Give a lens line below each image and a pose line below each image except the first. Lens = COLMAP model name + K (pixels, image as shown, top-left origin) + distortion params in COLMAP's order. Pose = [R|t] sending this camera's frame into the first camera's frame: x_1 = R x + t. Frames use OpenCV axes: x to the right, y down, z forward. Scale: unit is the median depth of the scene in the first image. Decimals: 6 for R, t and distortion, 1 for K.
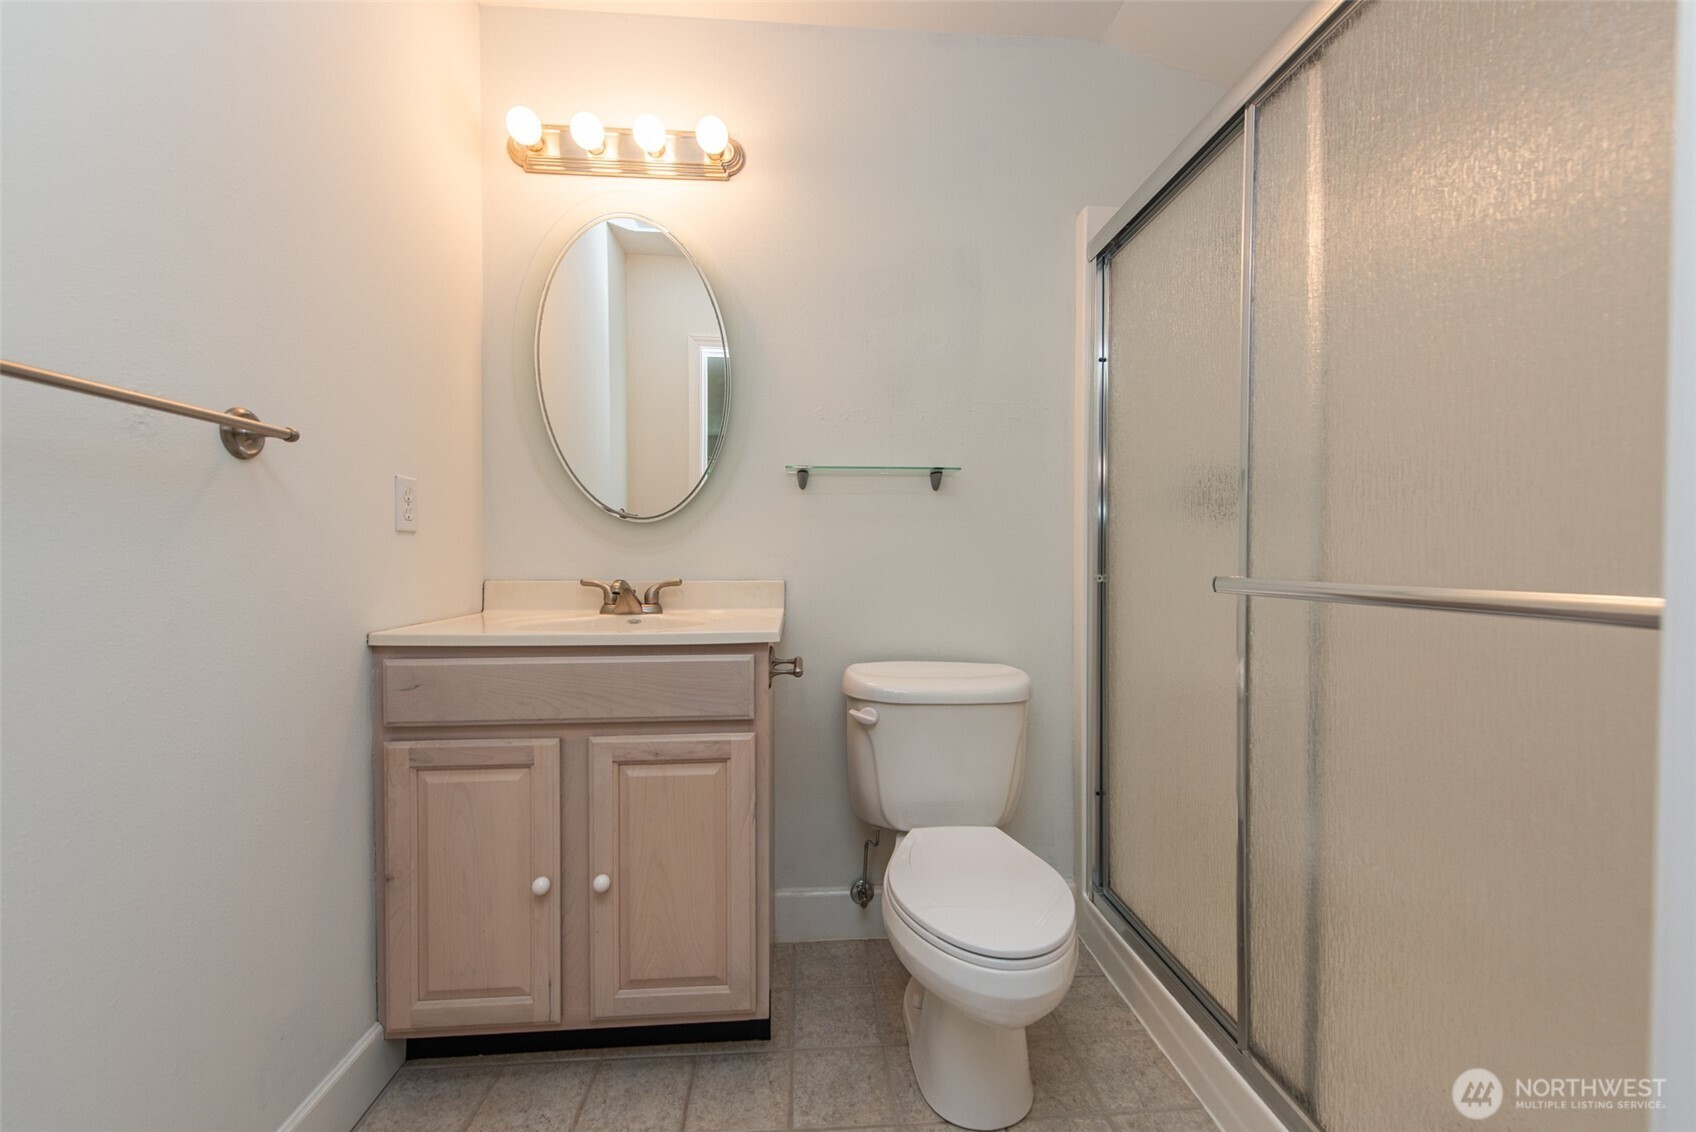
lens RADIAL K [[663.2, 0, 846.2], [0, 663.2, 570.7], [0, 0, 1]] dist [0.018713, -0.007287]
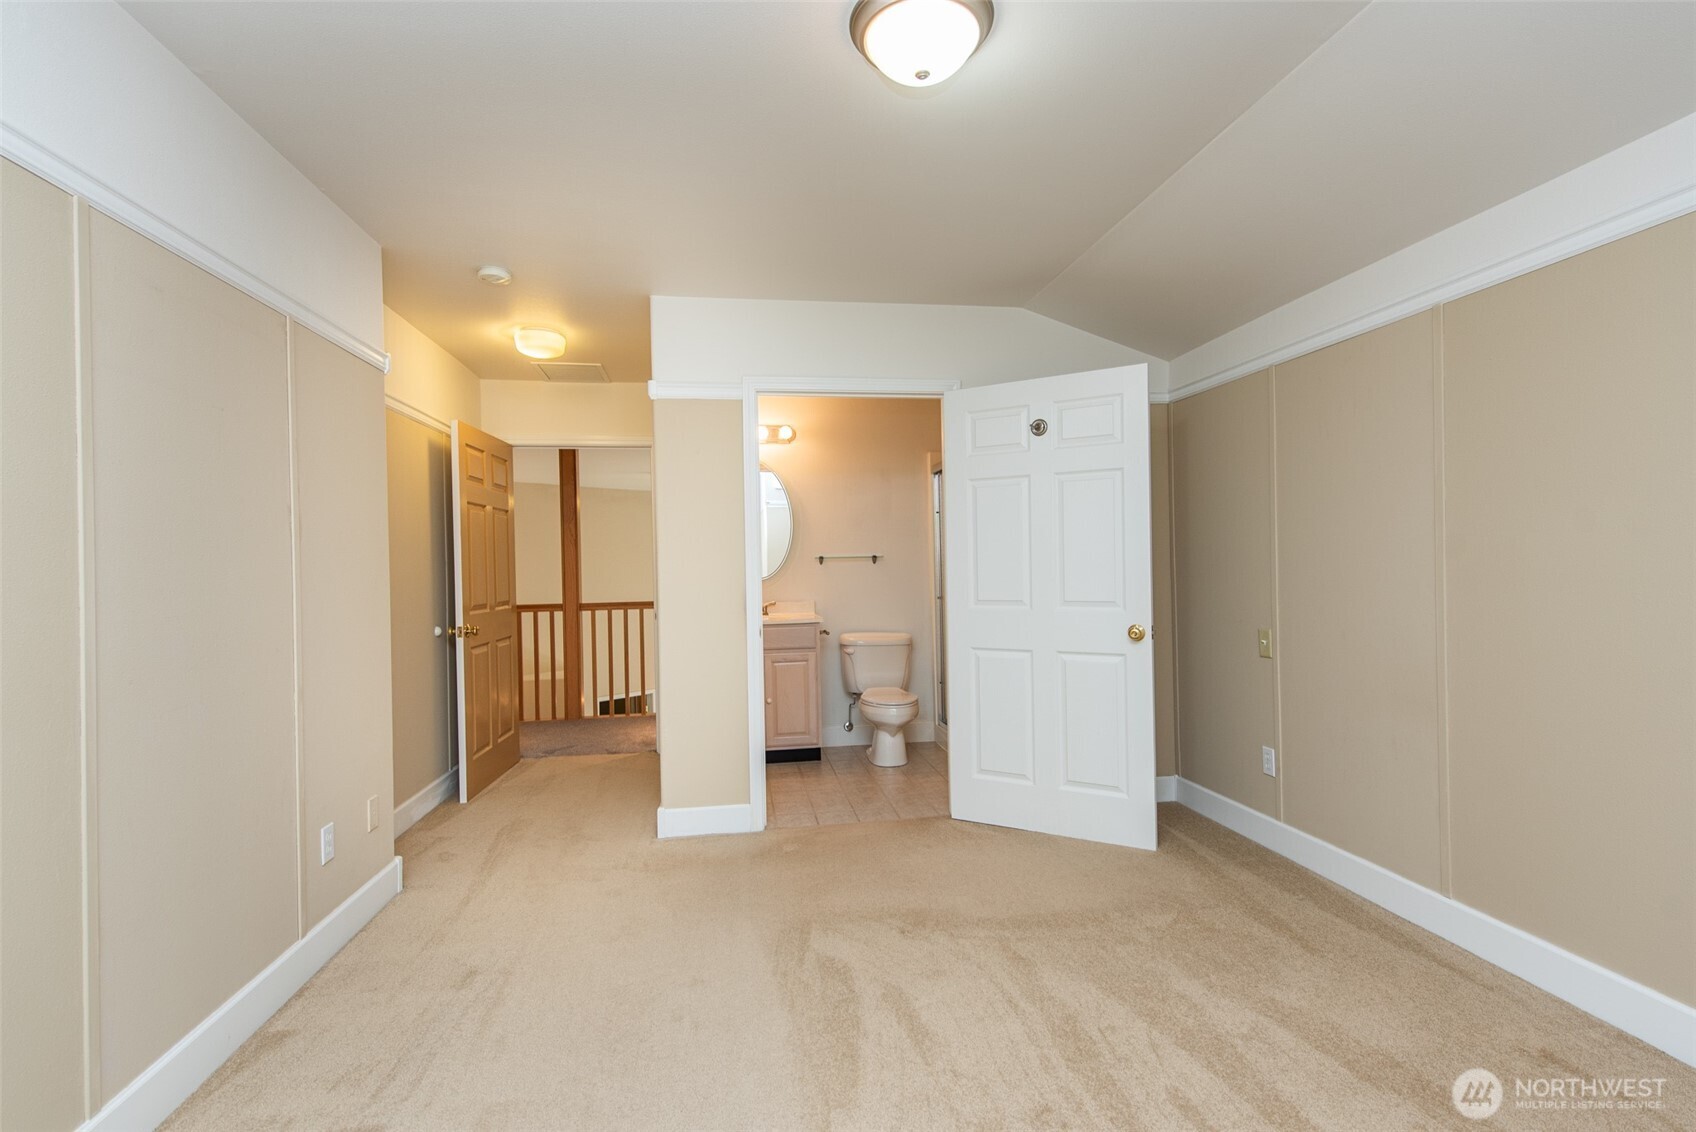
lens RADIAL K [[749.5, 0, 840.8], [0, 749.5, 565.1], [0, 0, 1]] dist [0.018952, -0.007916]
pose [[0.996714, -0.020166, 0.078457, -0.240671], [0.021968, 0.999513, -0.022172, -0.059923], [-0.077971, 0.023823, 0.996671, -2.040570]]
